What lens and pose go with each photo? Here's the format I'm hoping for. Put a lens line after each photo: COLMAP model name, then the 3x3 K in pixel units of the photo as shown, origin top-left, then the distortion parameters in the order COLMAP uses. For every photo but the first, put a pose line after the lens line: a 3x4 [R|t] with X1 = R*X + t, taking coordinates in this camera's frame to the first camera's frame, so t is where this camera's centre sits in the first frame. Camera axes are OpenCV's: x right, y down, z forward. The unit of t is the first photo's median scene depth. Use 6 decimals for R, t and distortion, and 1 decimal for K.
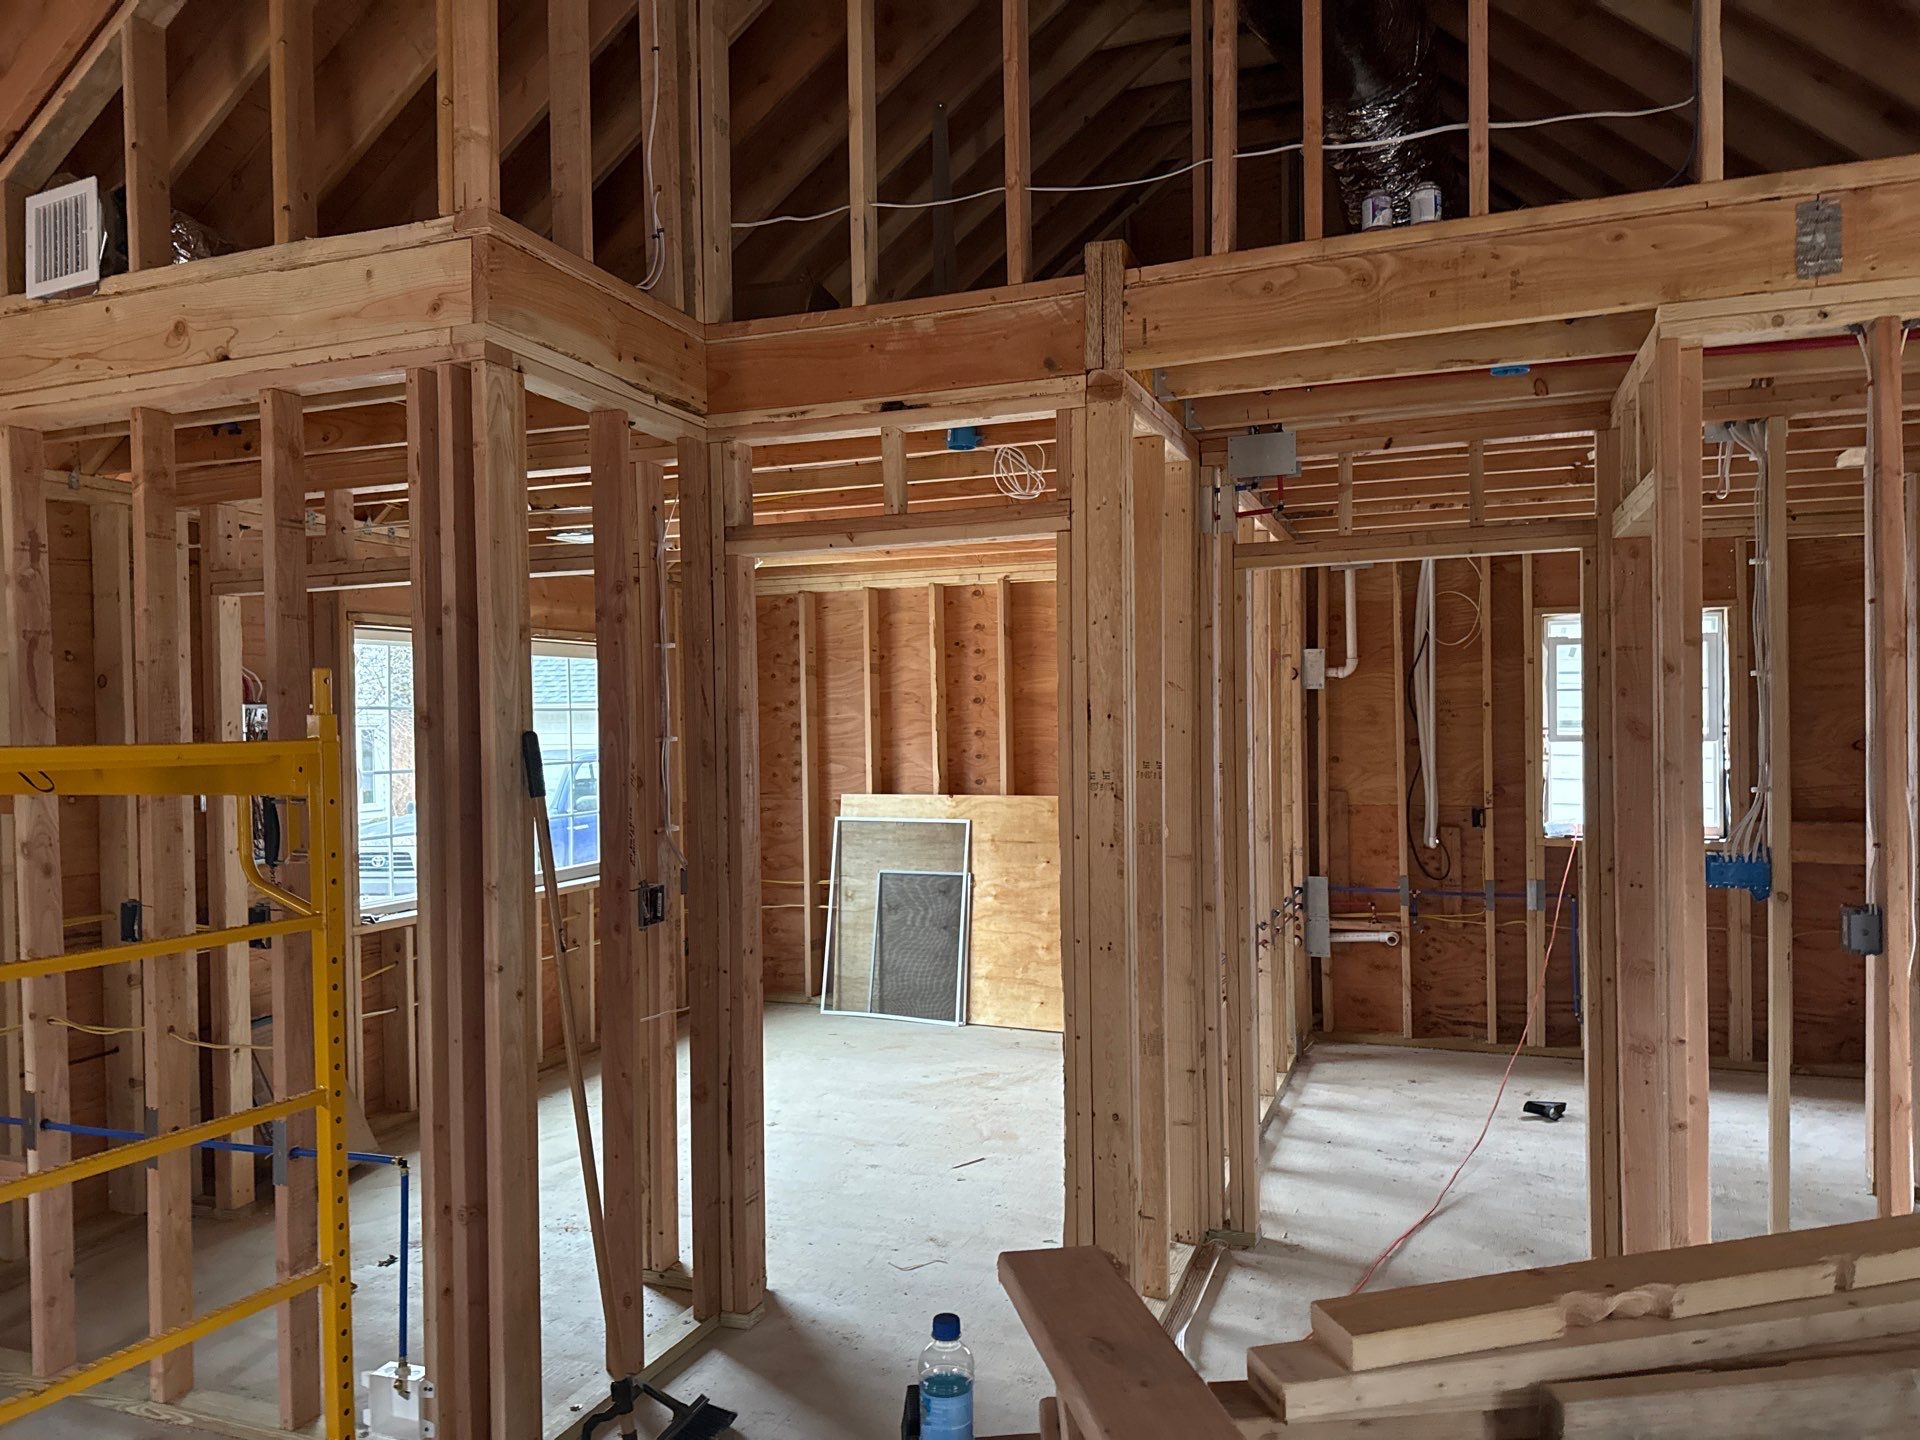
lens RADIAL K [[1221.7, 0, 960.0], [0, 1221.7, 720.0], [0, 0, 1]] dist [0.055856, 0.000080]
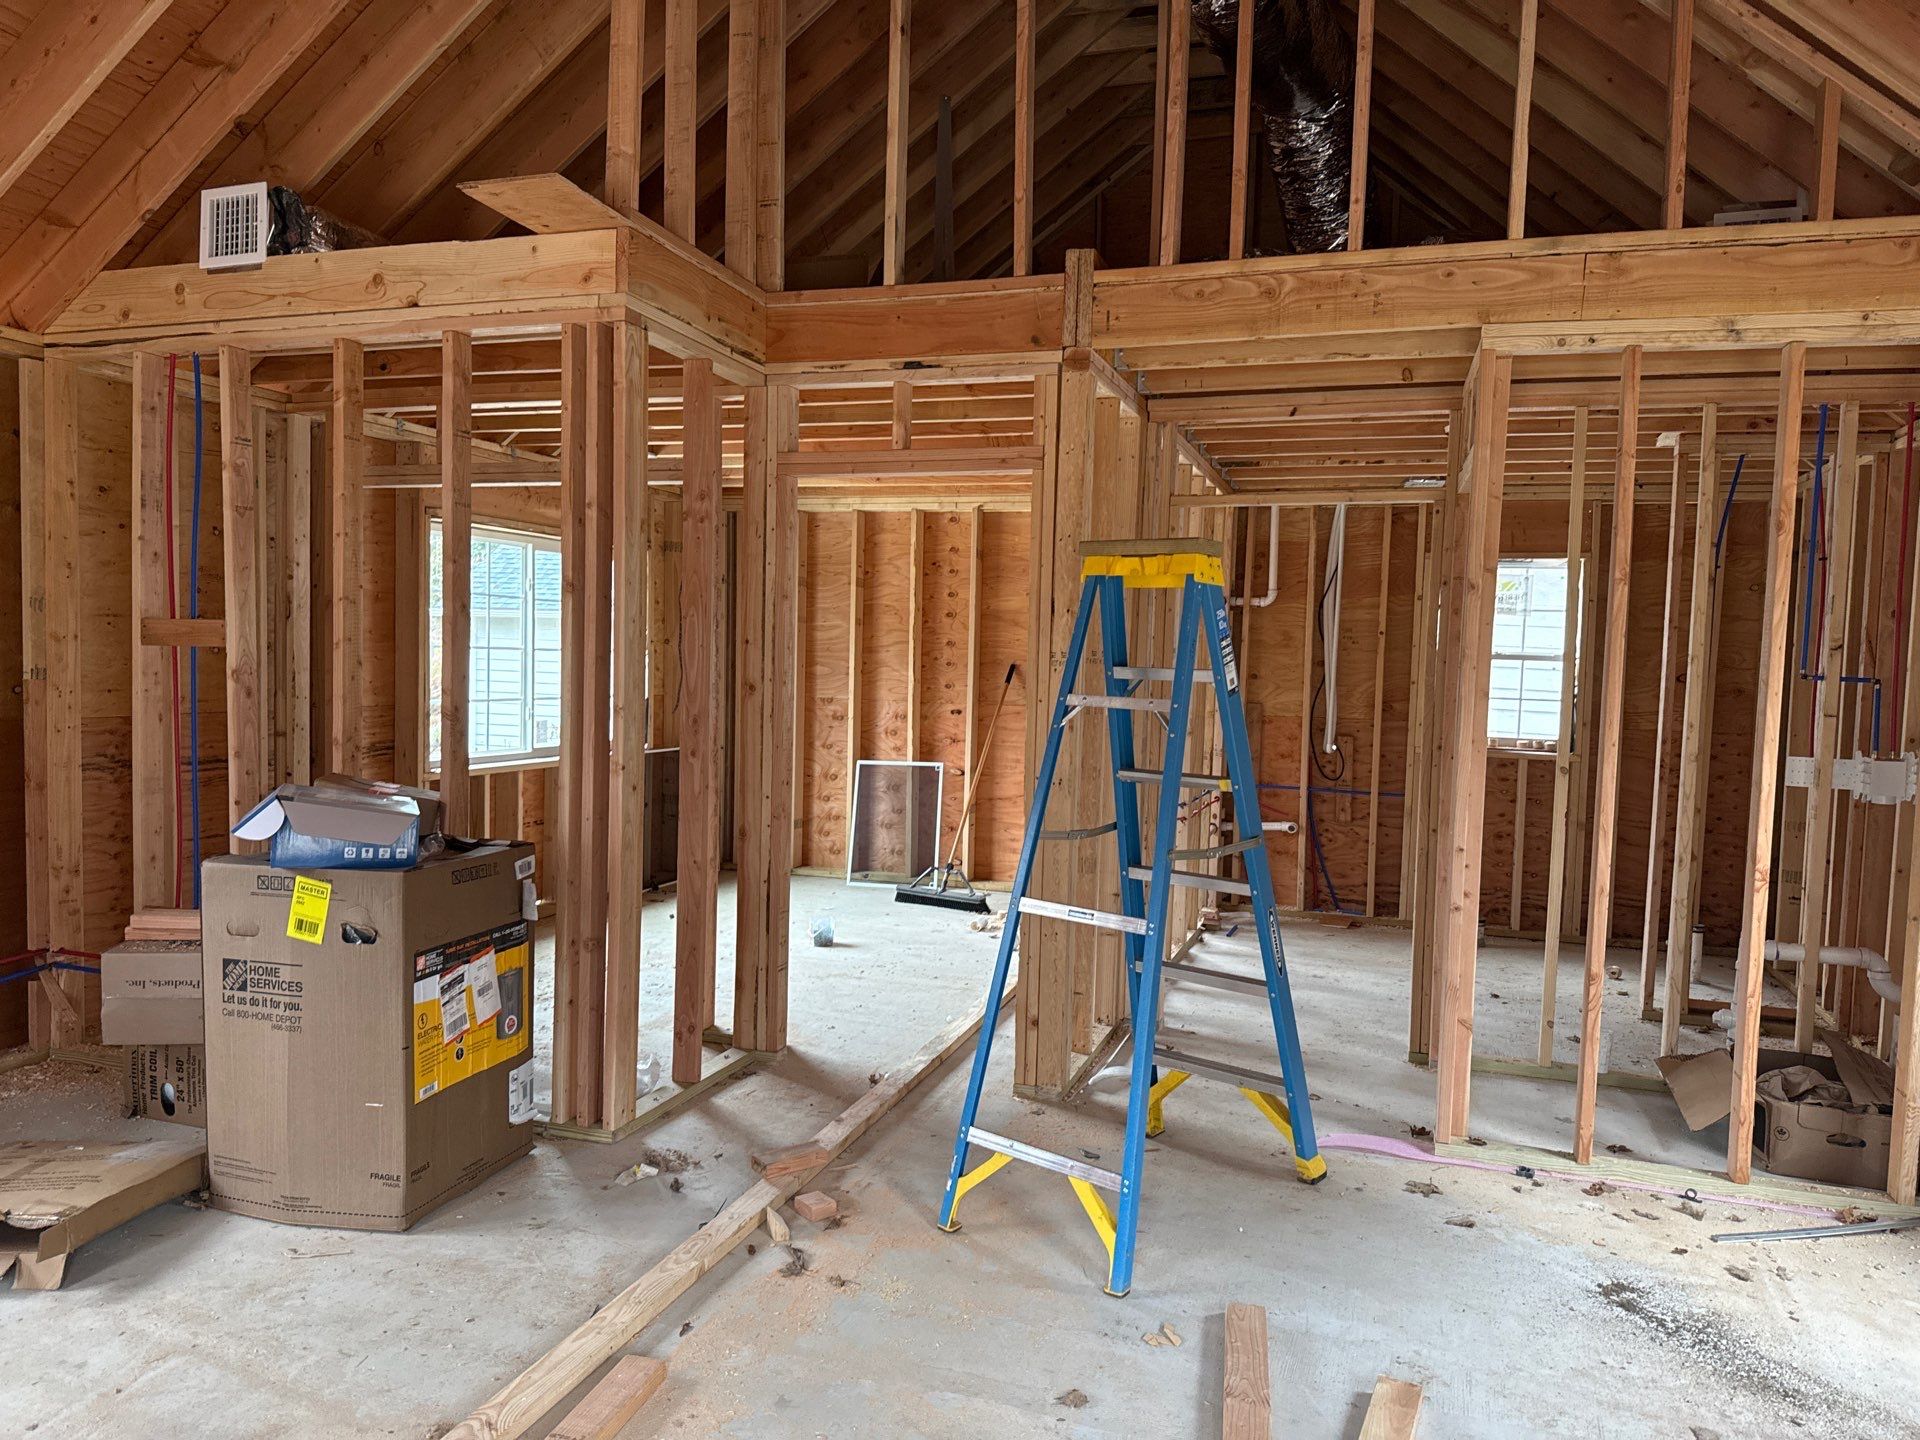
lens RADIAL K [[1290.1, 0, 960.0], [0, 1290.1, 720.0], [0, 0, 1]] dist [0.072925, -0.000779]
pose [[0.998042, 0.039948, 0.048123, -0.054370], [-0.041973, 0.998242, 0.041851, 0.057179], [-0.046367, -0.043789, 0.997964, -0.375592]]
